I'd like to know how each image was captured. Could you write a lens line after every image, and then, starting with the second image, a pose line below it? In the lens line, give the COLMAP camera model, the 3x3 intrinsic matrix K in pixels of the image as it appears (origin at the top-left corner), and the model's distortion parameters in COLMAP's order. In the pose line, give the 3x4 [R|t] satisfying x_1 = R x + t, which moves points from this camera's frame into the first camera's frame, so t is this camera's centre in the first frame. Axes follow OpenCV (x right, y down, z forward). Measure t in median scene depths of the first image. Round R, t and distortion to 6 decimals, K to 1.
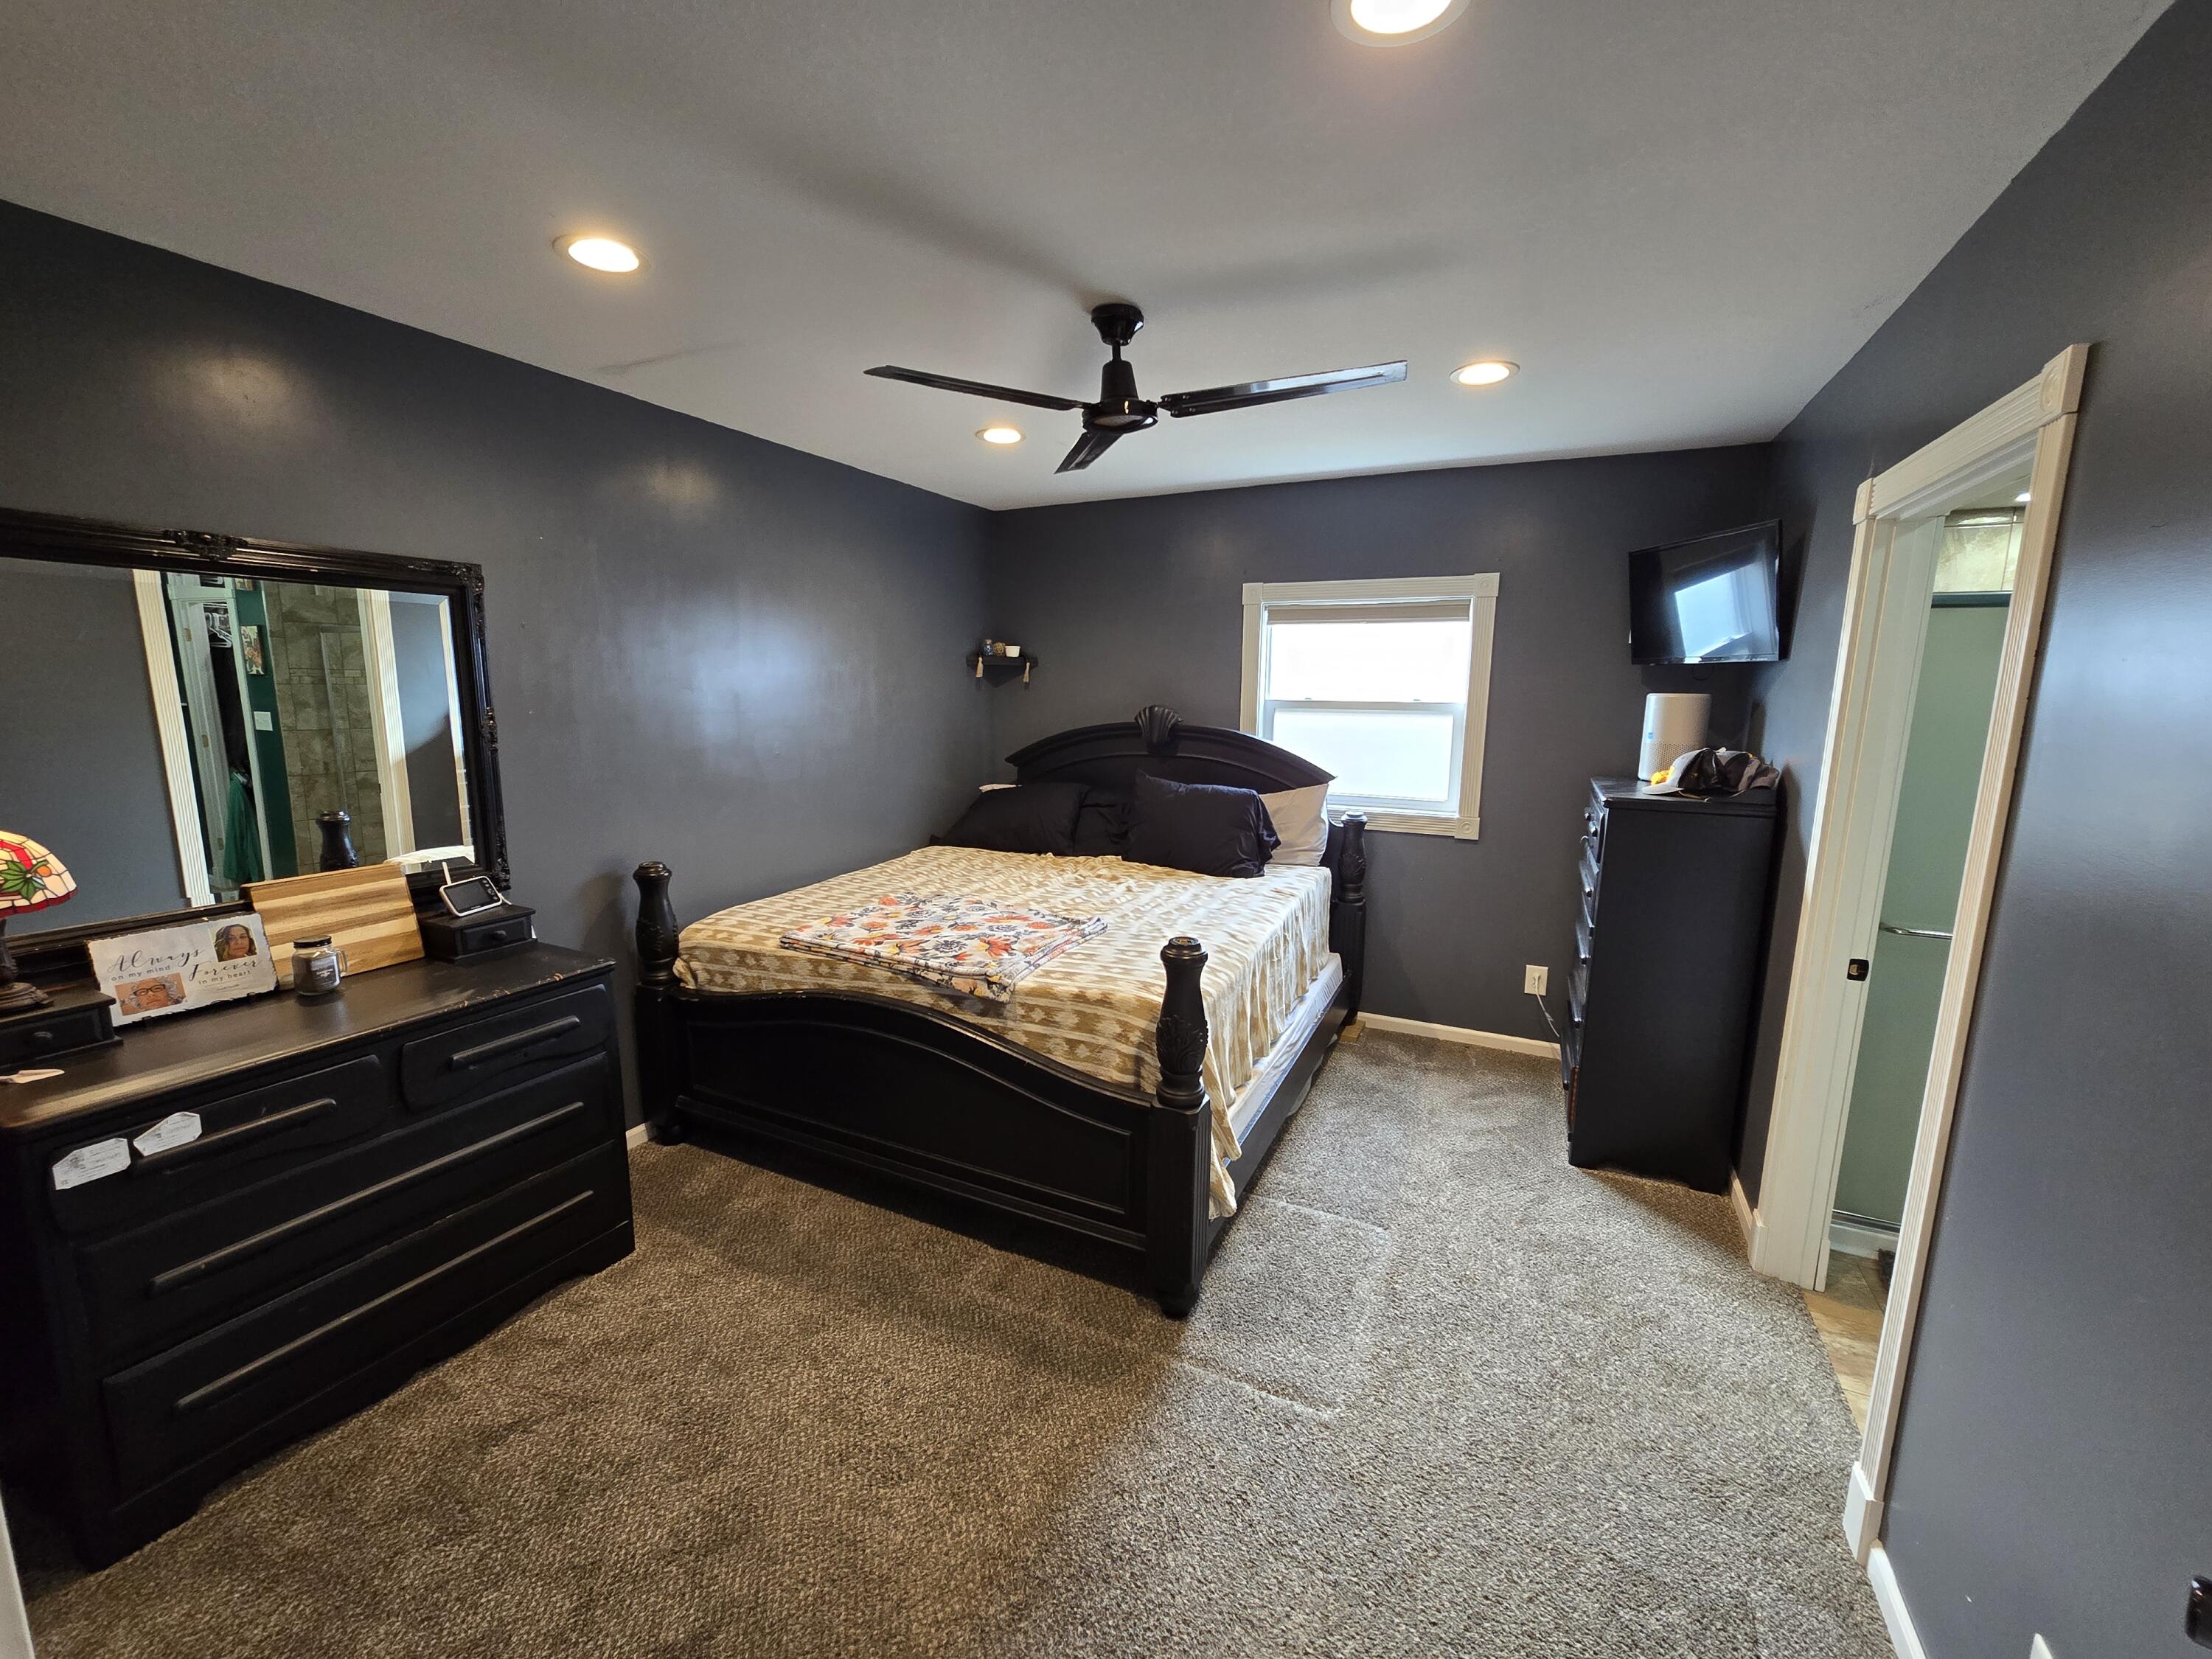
lens RADIAL K [[898.9, 0, 1100.8], [0, 898.9, 834.2], [0, 0, 1]] dist [0.001945, -0.000357]
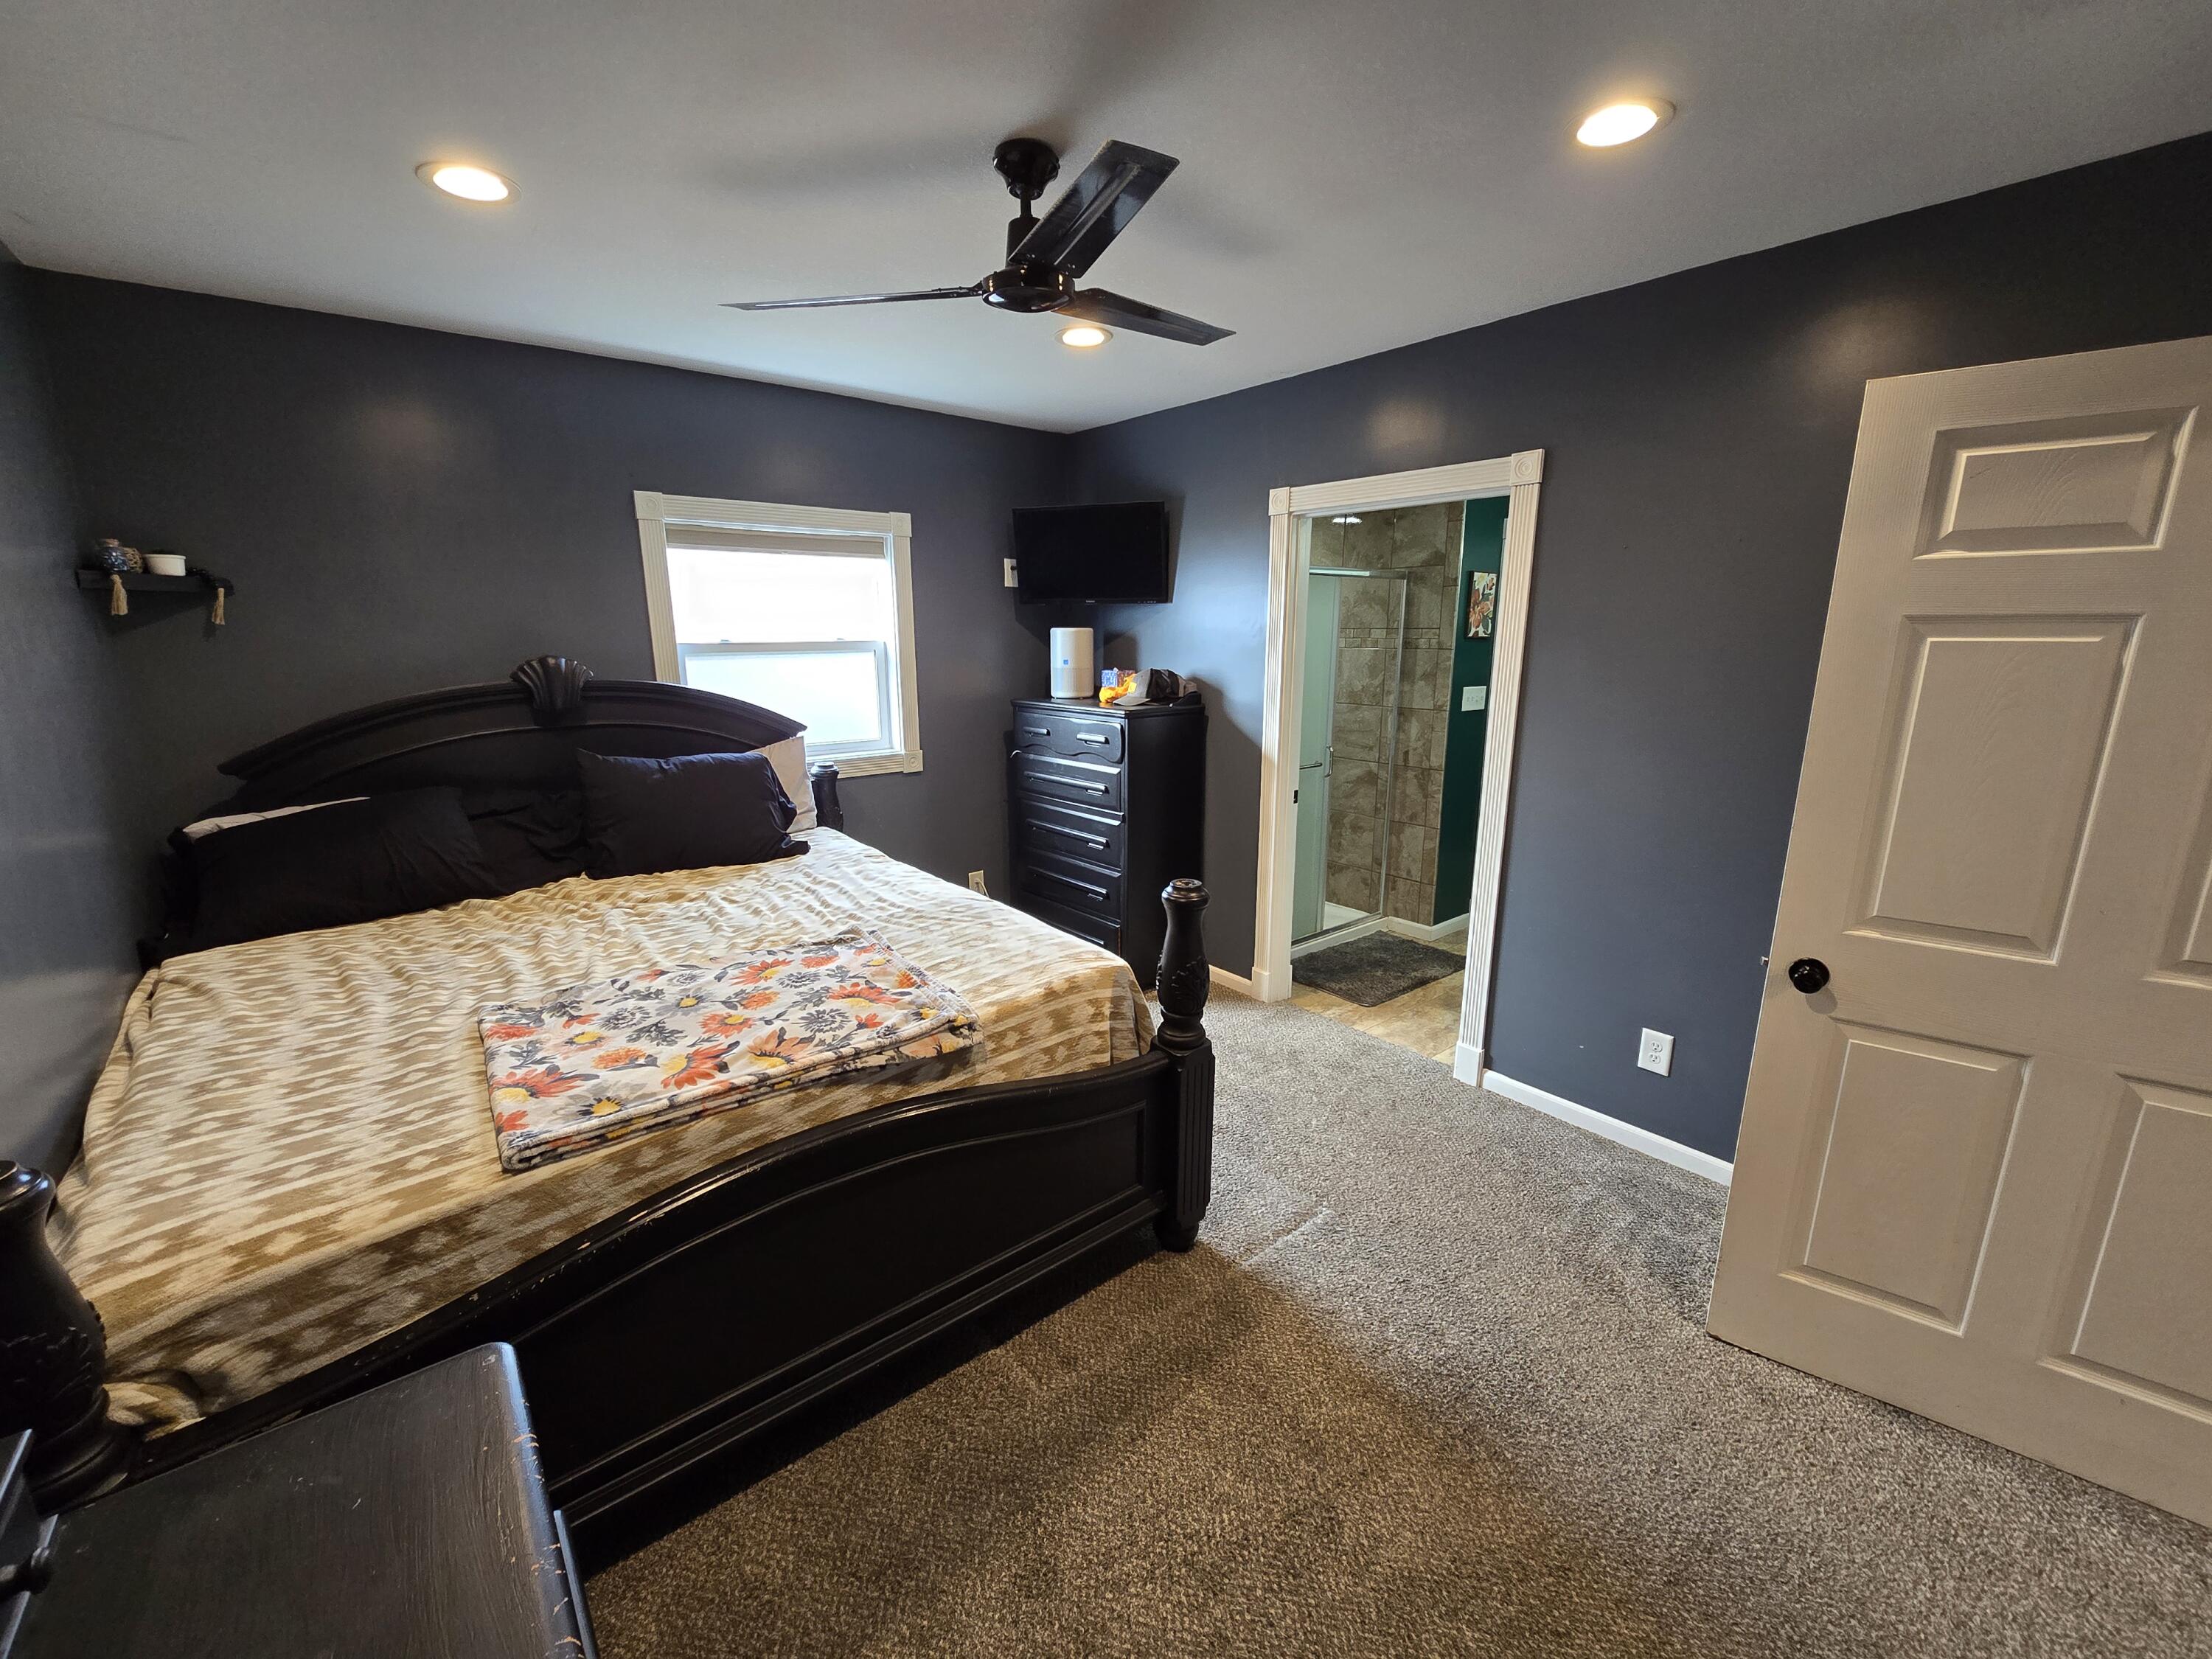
lens RADIAL K [[898.9, 0, 1099.2], [0, 898.9, 832.6], [0, 0, 1]] dist [0.001945, -0.000357]
pose [[0.419590, -0.213372, 0.882279, -0.610066], [0.156464, 0.974432, 0.161248, -0.083729], [-0.894127, 0.070387, 0.442247, 0.481642]]
